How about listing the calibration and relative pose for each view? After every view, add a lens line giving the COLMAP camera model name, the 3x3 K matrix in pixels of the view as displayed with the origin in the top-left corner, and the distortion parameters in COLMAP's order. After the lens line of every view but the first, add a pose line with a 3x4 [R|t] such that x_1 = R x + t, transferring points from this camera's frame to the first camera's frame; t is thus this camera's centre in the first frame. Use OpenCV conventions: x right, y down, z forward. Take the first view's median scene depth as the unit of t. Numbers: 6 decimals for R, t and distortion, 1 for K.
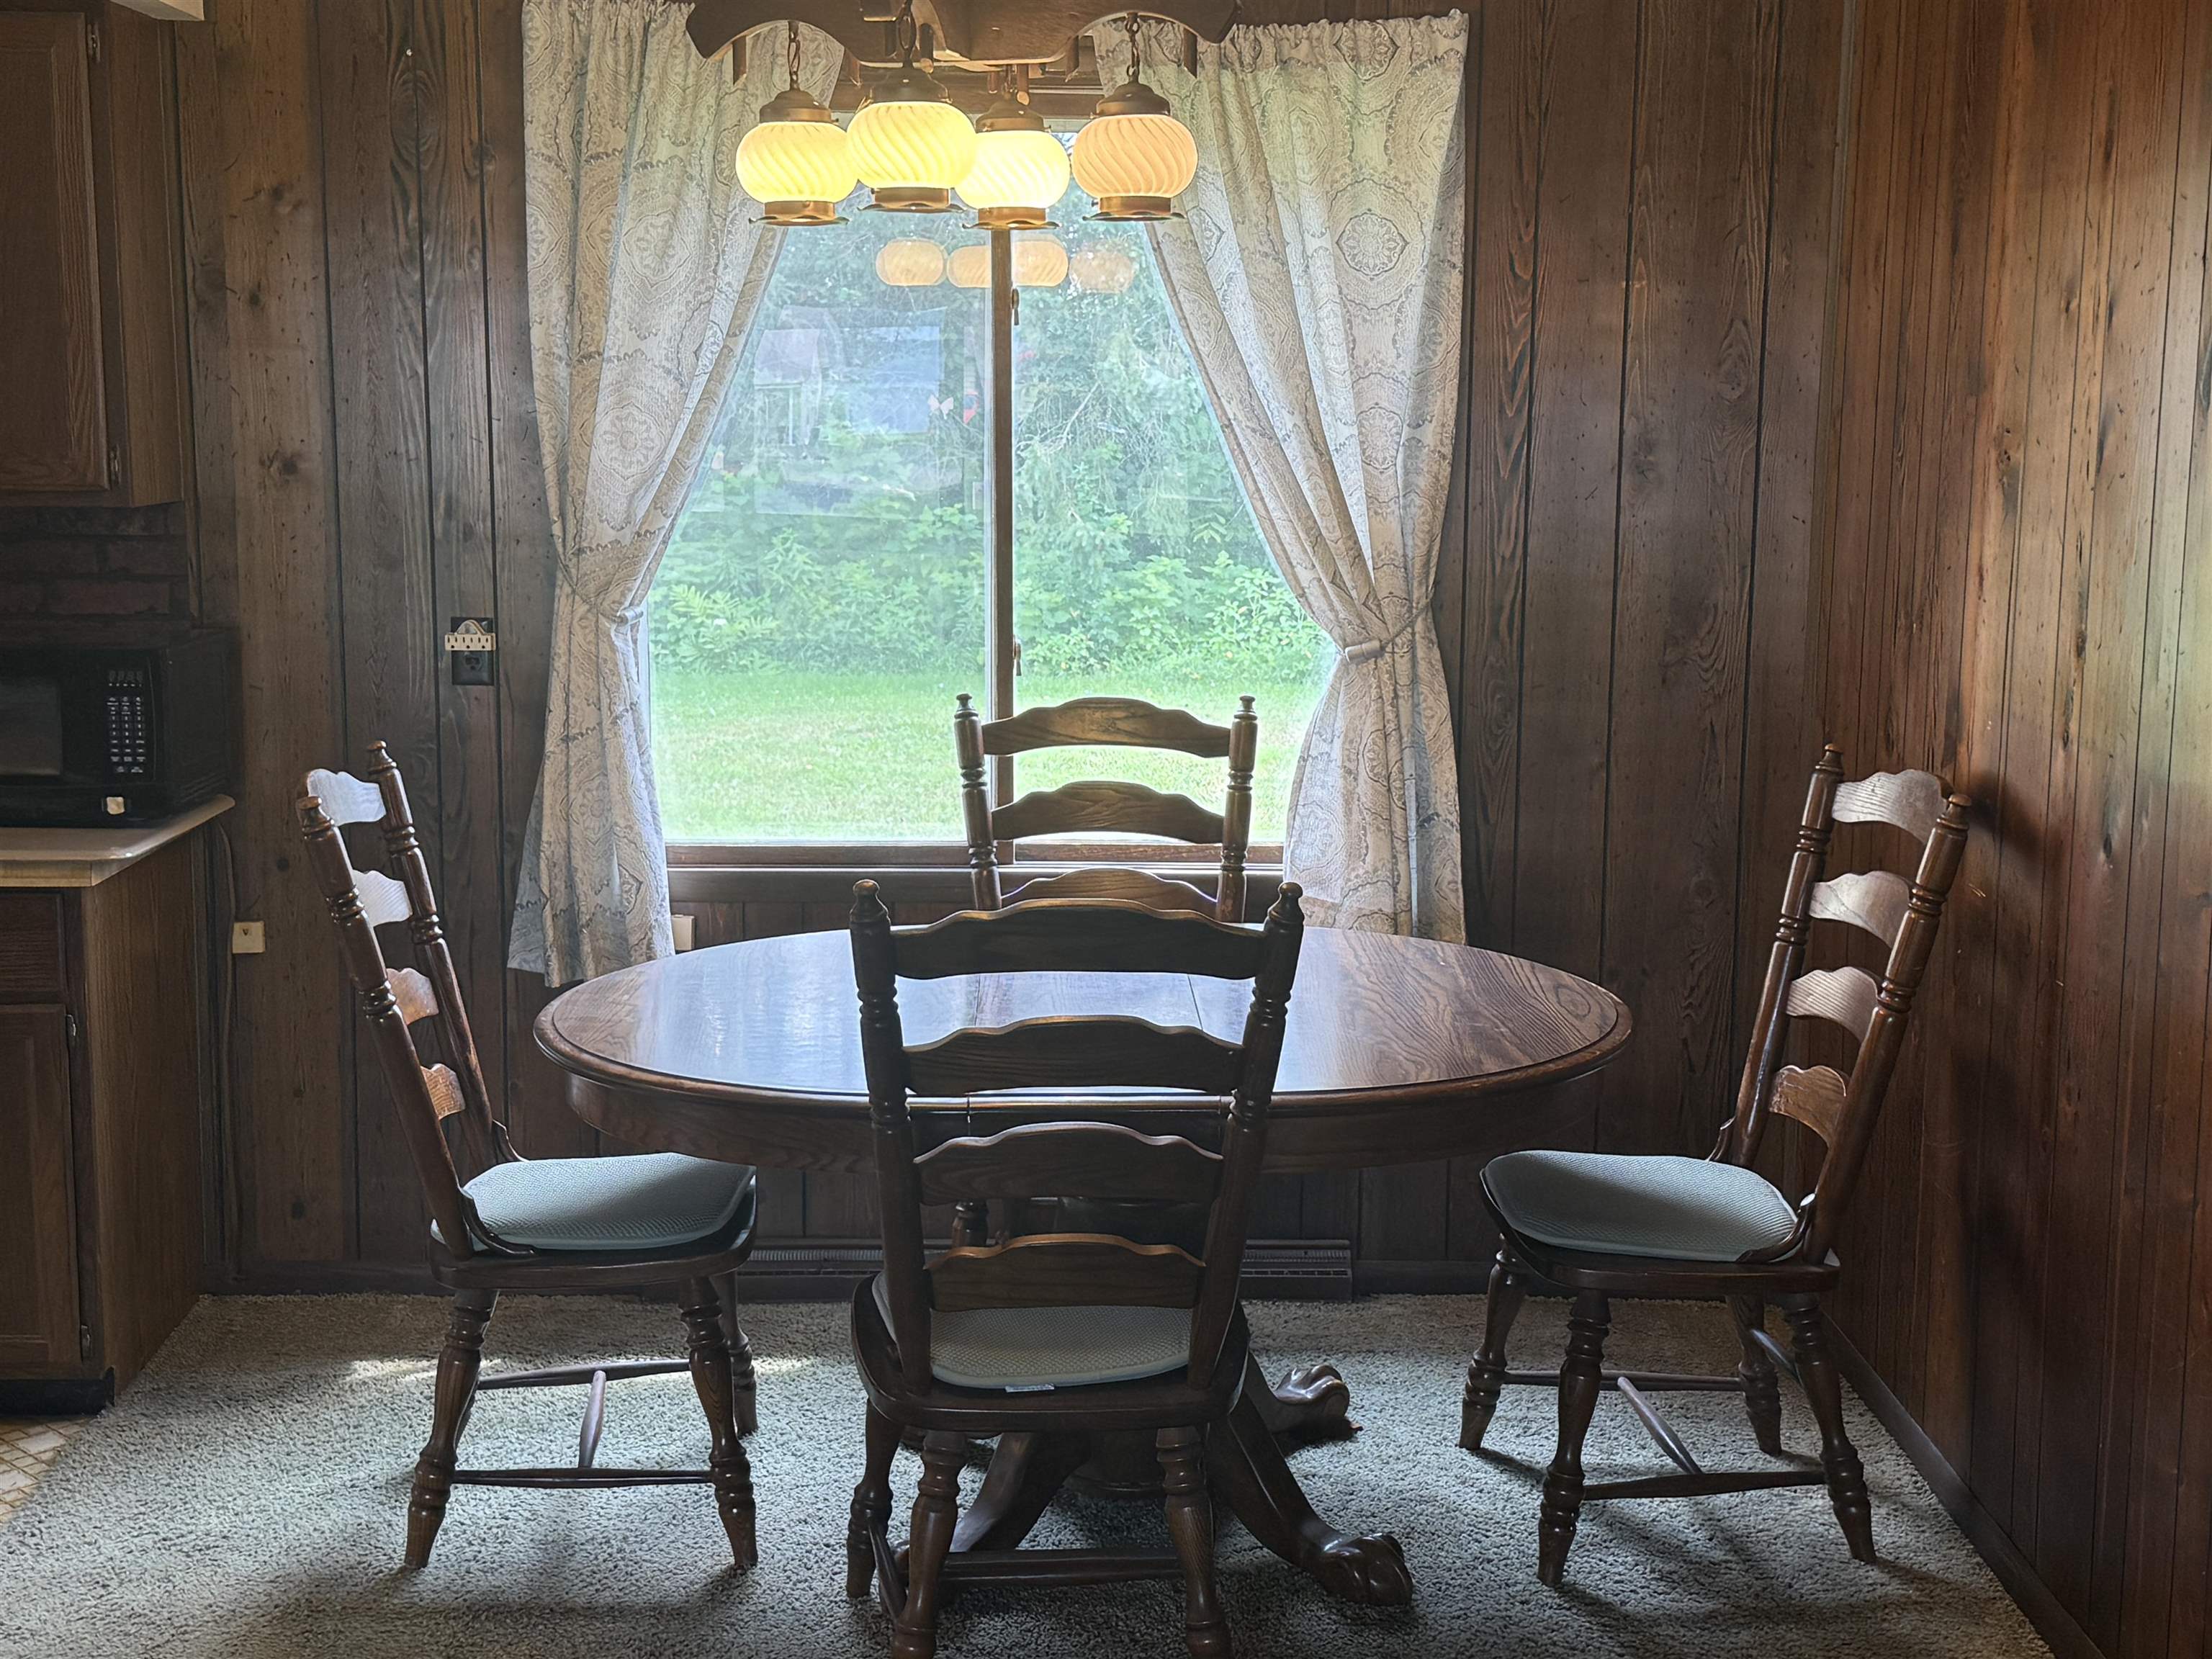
lens RADIAL K [[3008.4, 0, 1110.8], [0, 3008.4, 971.9], [0, 0, 1]] dist [-0.019192, 0.556777]
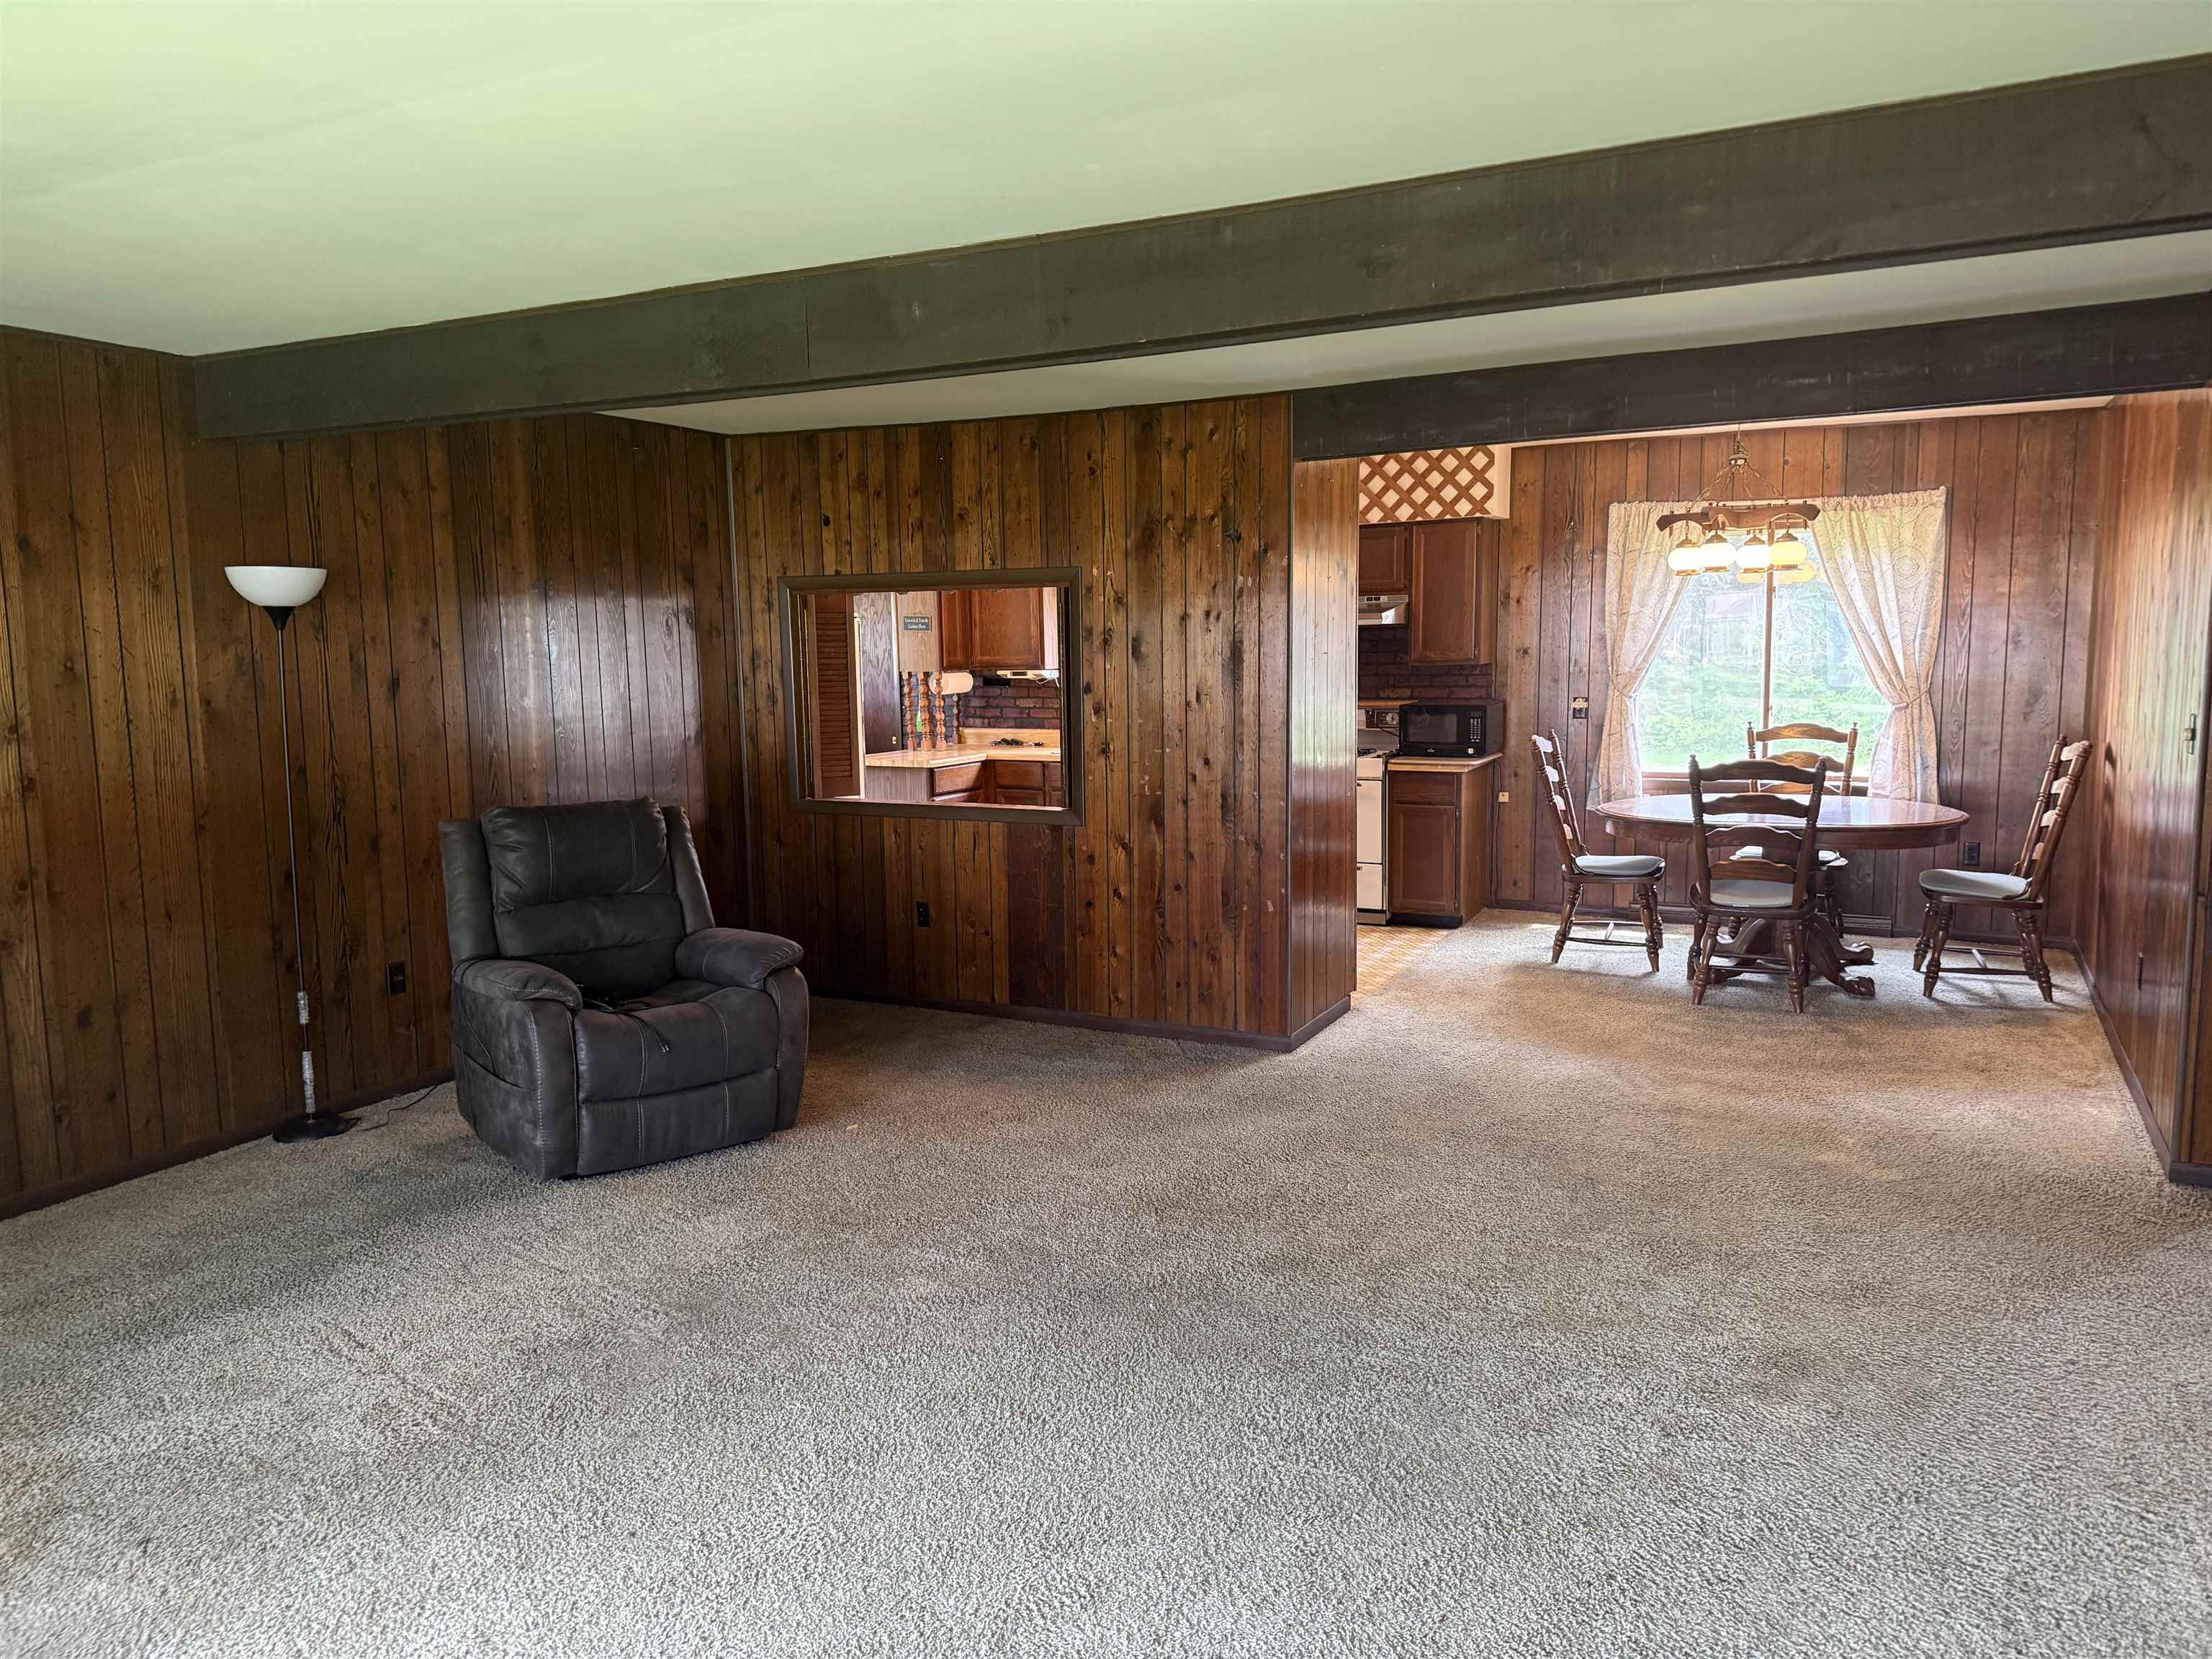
lens RADIAL K [[1524.3, 0, 1106.0], [0, 1524.3, 829.5], [0, 0, 1]] dist [0.094911, -0.223842]
pose [[0.879312, 0.034803, -0.474973, 0.119488], [-0.063833, 0.996940, -0.045125, 0.125306], [0.471949, 0.069998, 0.878843, -0.640978]]
